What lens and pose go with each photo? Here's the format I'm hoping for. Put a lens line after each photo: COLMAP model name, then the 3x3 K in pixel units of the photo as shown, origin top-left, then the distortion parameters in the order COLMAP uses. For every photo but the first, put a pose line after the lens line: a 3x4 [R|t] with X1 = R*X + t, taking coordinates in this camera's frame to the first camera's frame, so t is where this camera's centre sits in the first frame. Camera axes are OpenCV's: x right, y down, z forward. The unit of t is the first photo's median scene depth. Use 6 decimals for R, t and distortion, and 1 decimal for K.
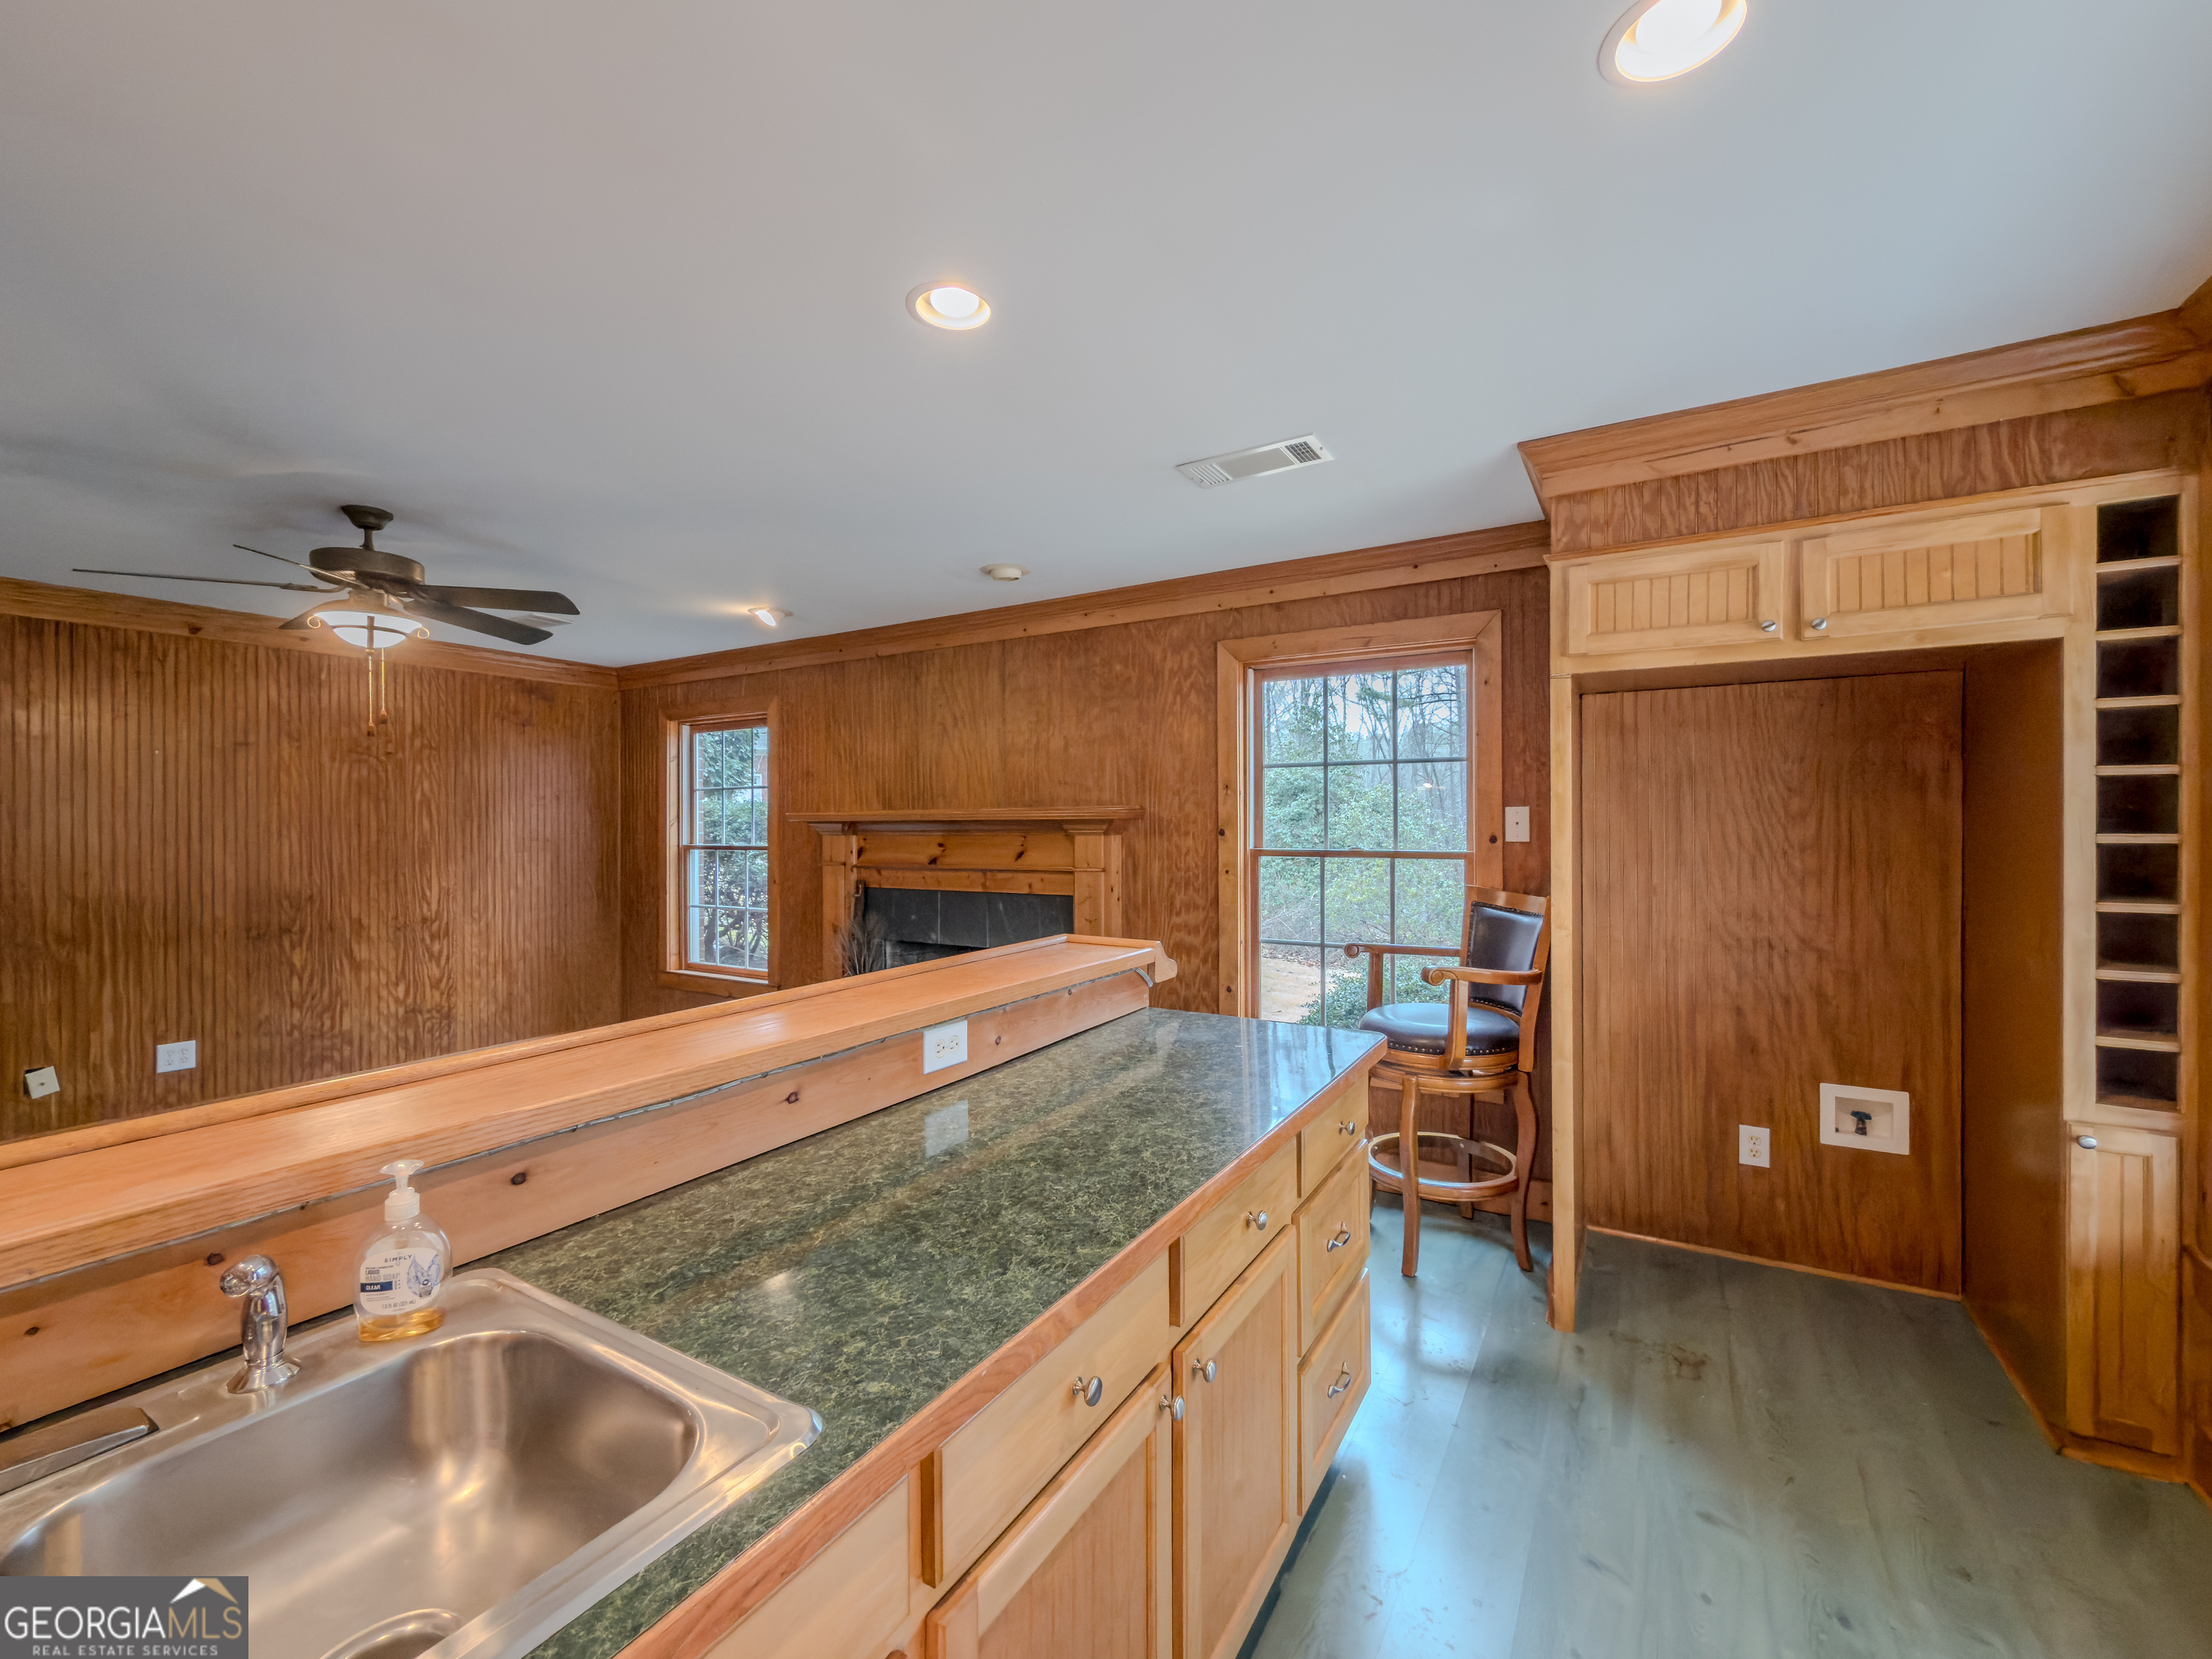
lens RADIAL K [[947.1, 0, 1106.0], [0, 947.1, 829.5], [0, 0, 1]] dist [-0.000410, -0.000004]
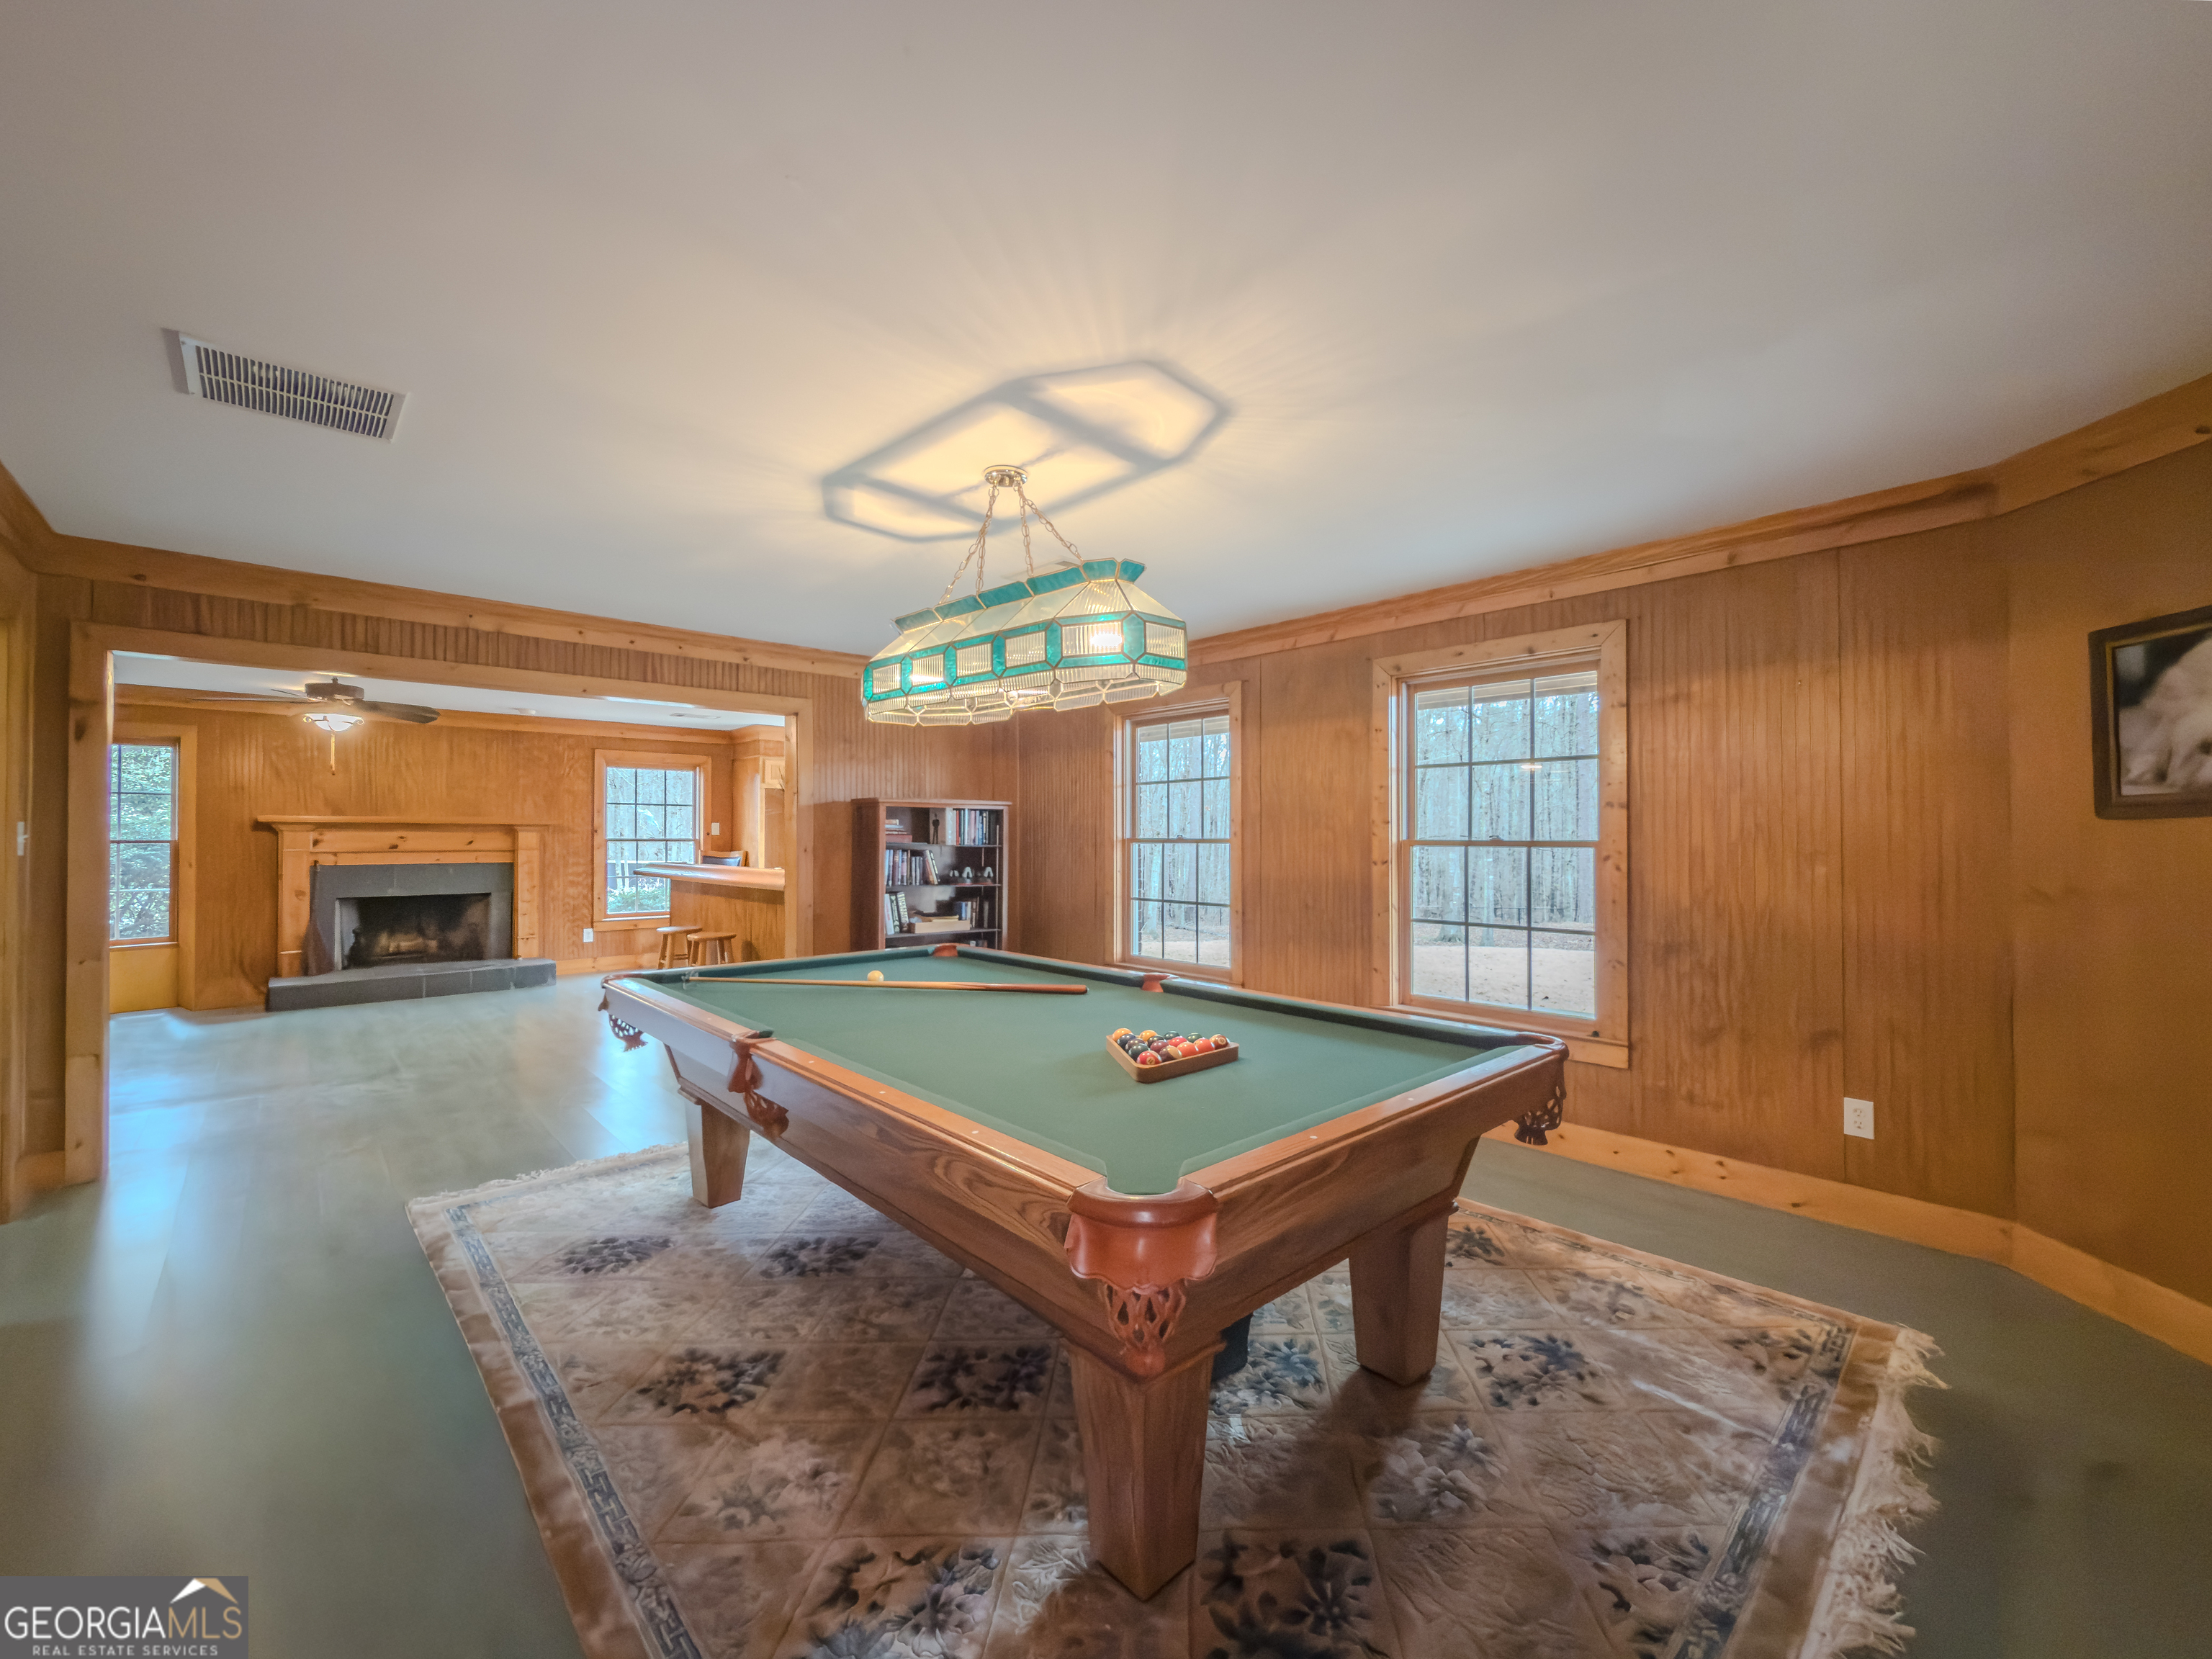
lens RADIAL K [[885.9, 0, 1106.0], [0, 885.9, 829.5], [0, 0, 1]] dist [0.000627, 0.000163]
pose [[0.287865, 0.012810, 0.957585, -1.549524], [0.005387, 0.999873, -0.014995, 0.037101], [-0.957656, 0.009475, 0.287759, -0.802138]]
